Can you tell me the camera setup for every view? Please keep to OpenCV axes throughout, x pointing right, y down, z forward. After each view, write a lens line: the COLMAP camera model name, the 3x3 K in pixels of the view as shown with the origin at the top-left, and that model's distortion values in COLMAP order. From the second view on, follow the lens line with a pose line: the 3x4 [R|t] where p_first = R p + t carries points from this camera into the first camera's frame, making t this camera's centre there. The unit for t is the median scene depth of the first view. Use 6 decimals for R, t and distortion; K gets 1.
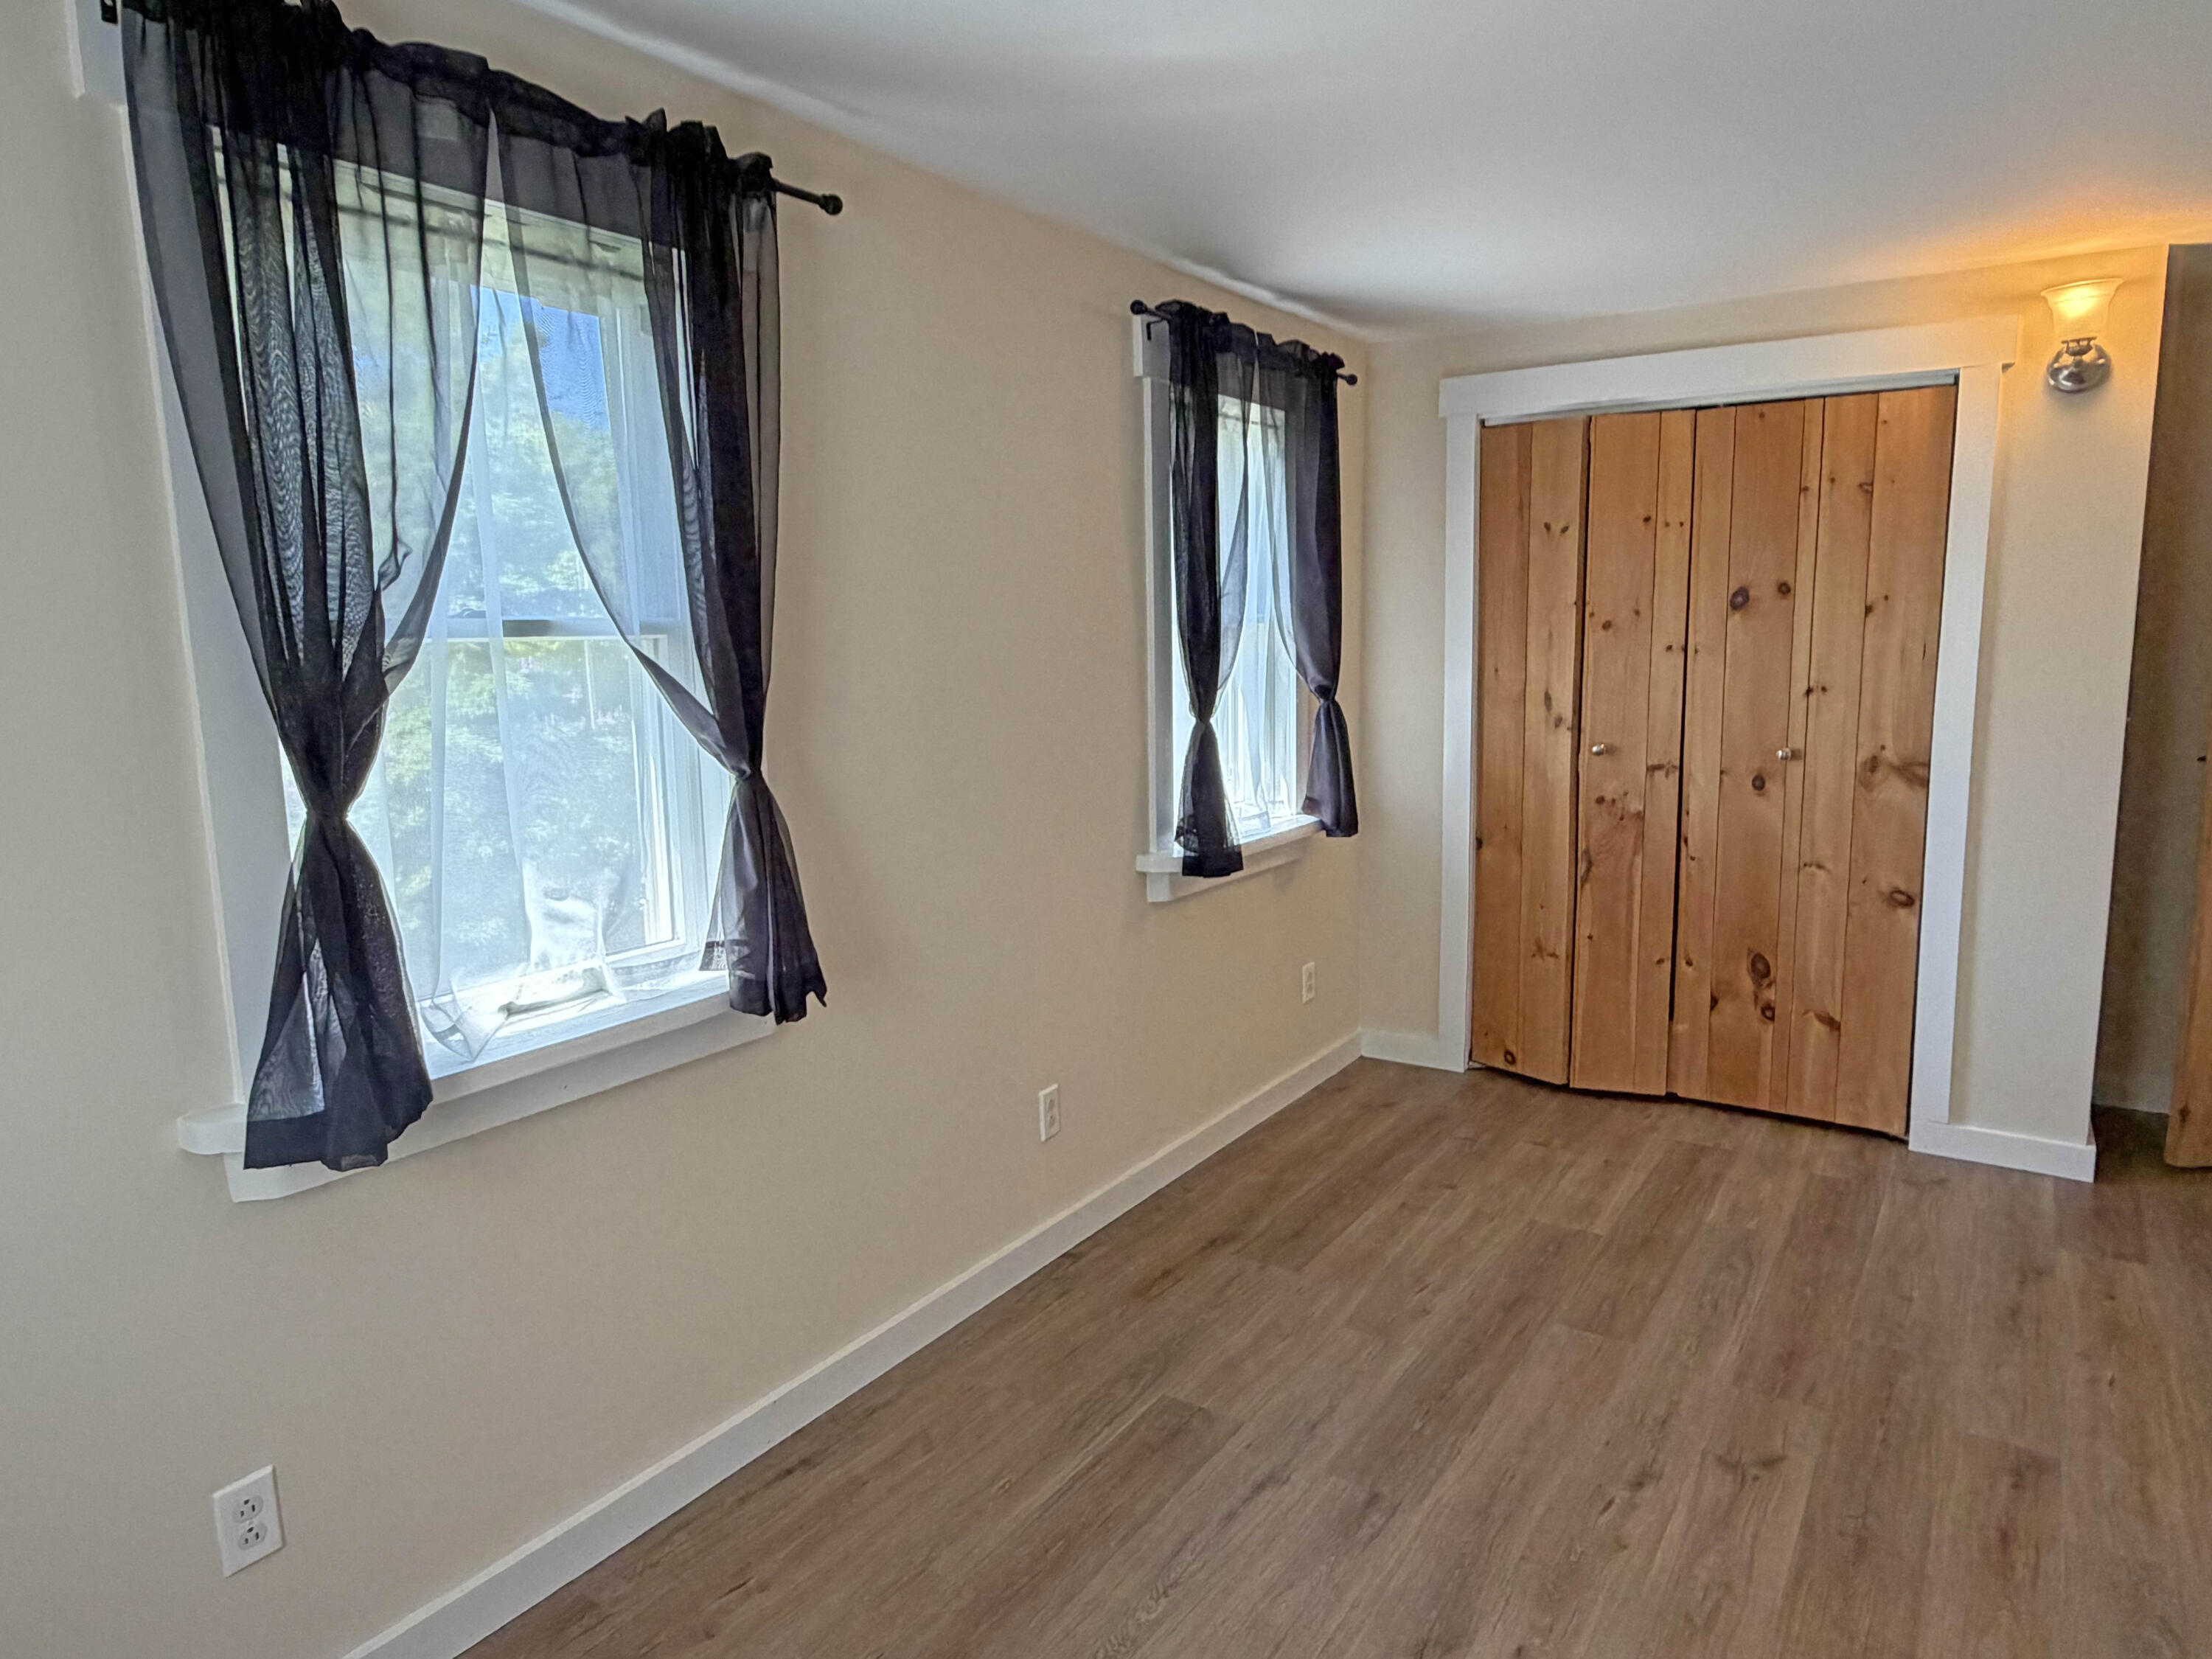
lens RADIAL K [[1400.6, 0, 1110.6], [0, 1400.6, 832.0], [0, 0, 1]] dist [0.004148, -0.001840]
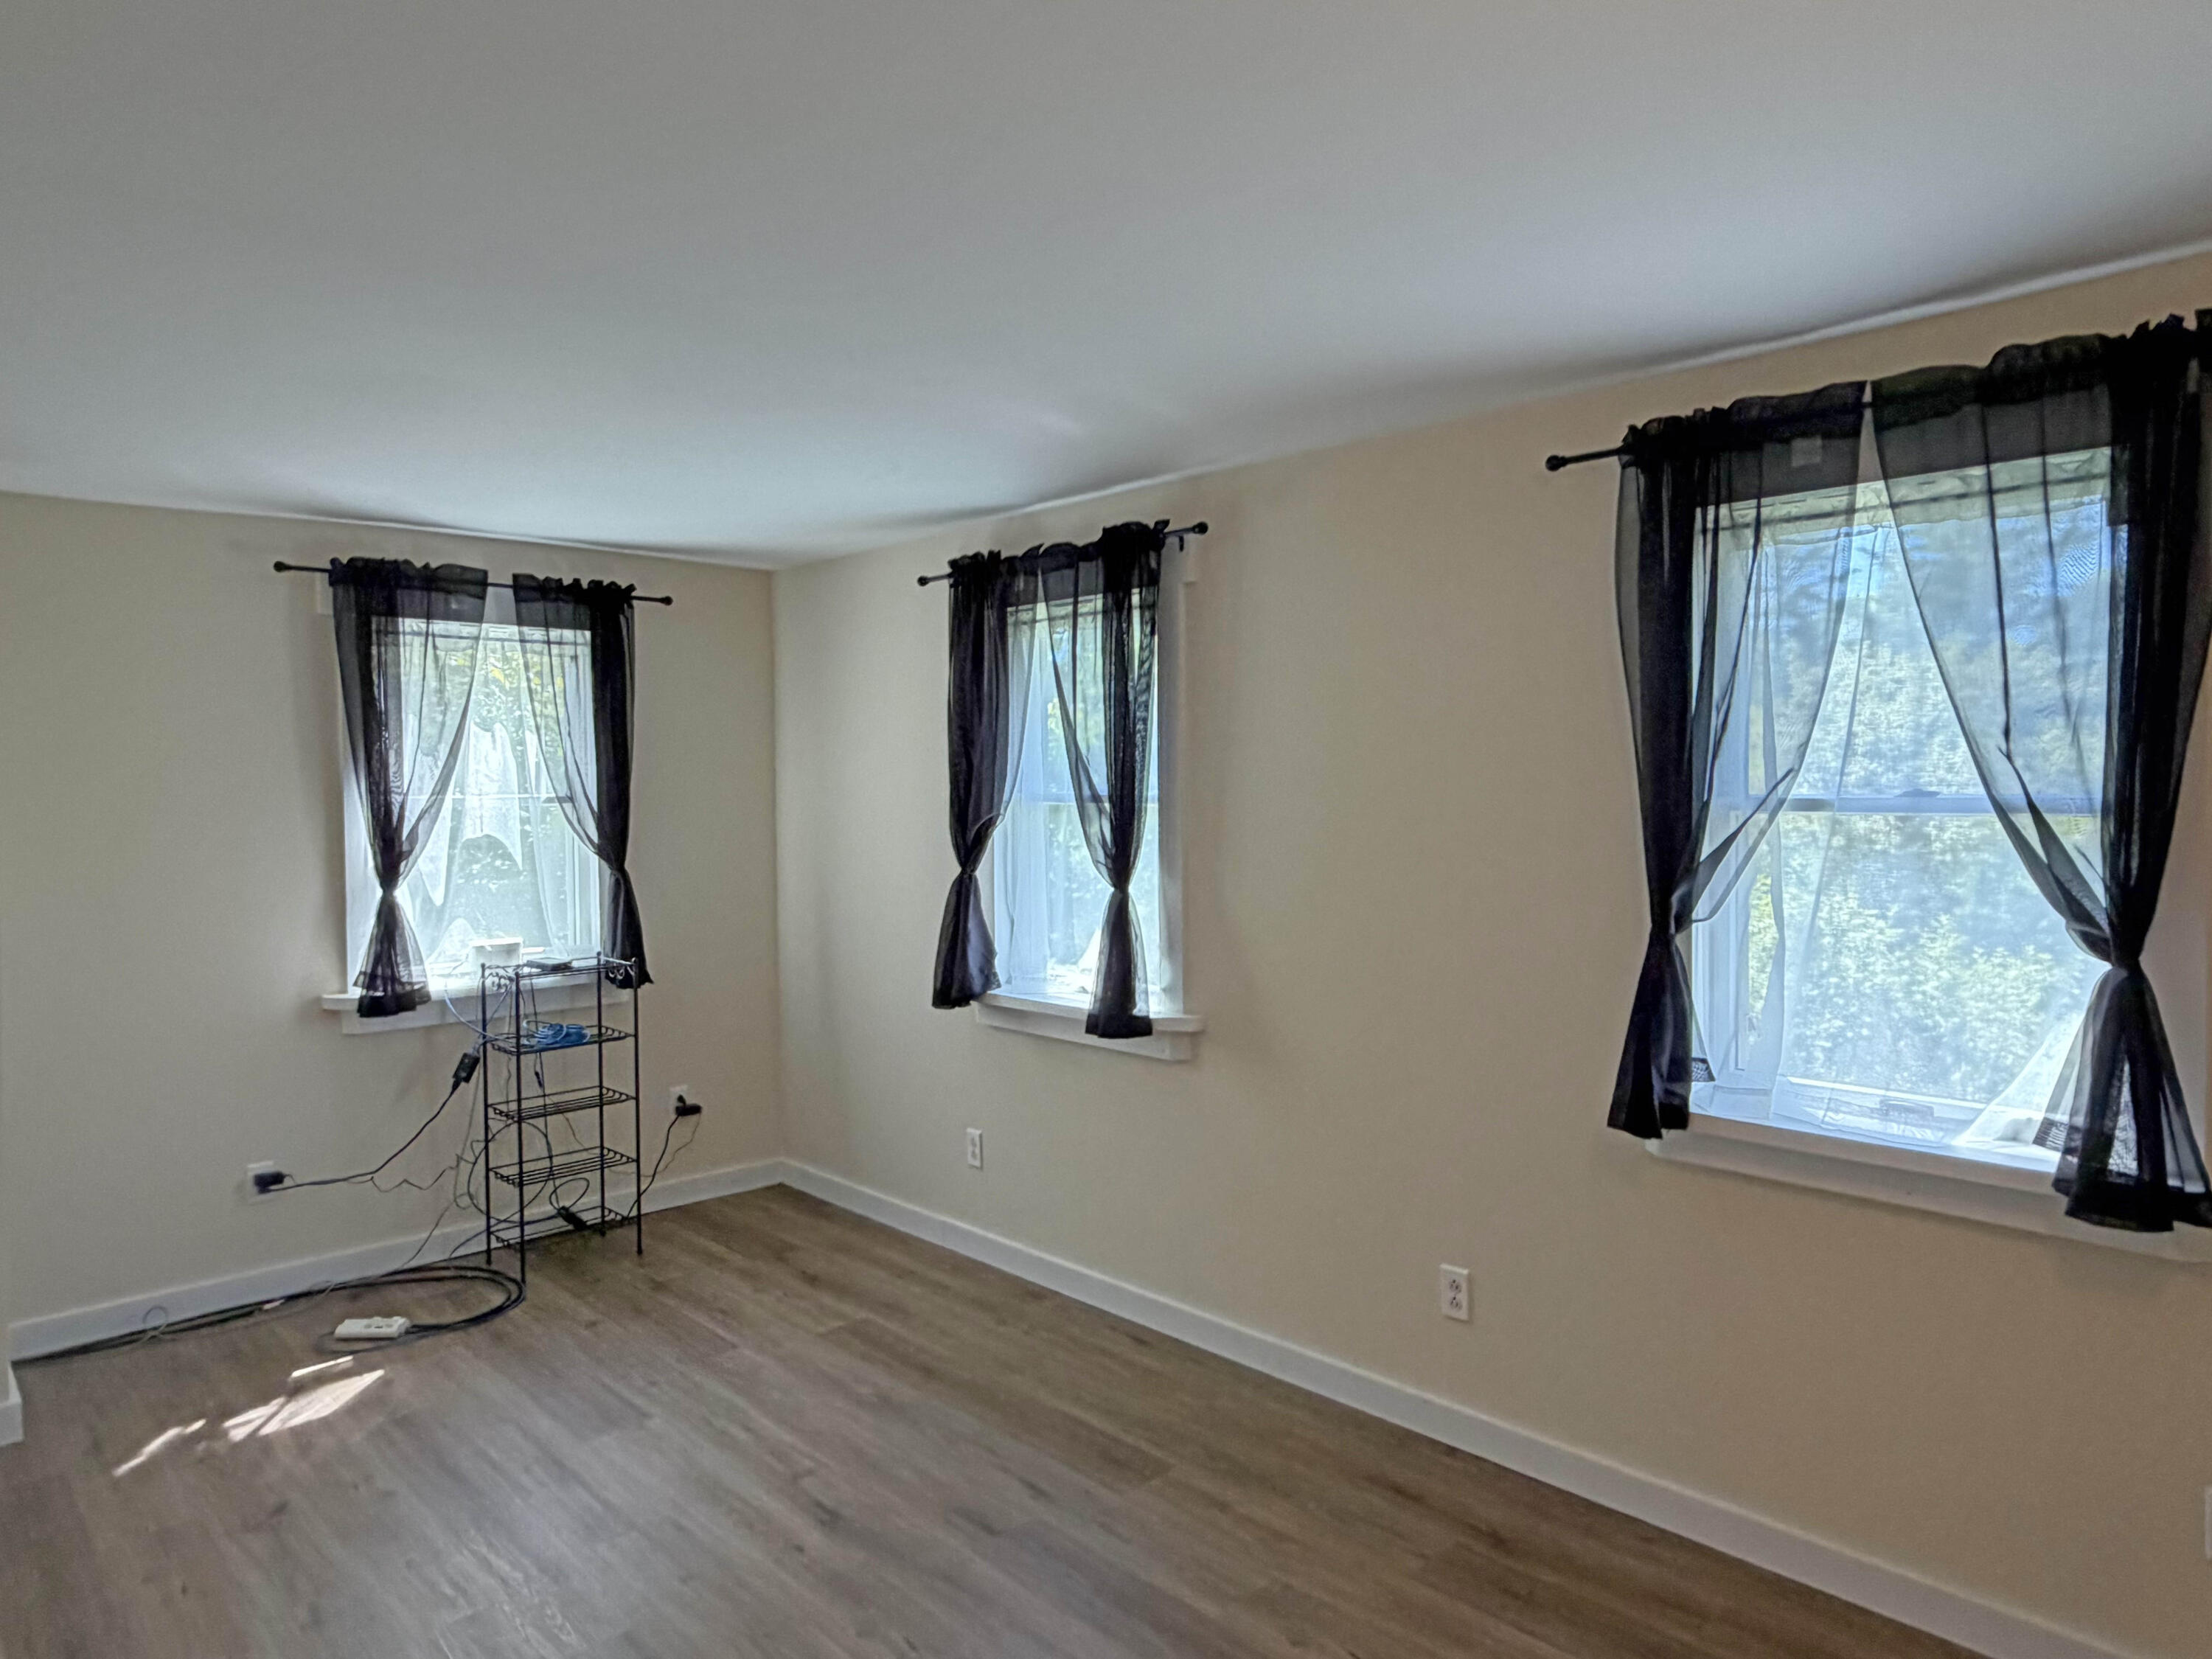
lens RADIAL K [[1400.6, 0, 1115.4], [0, 1400.6, 853.7], [0, 0, 1]] dist [0.004148, -0.001840]
pose [[-0.216167, 0.073642, -0.973575, 1.285916], [-0.136390, 0.985097, 0.104797, -0.242742], [0.966783, 0.155440, -0.202901, 1.237779]]
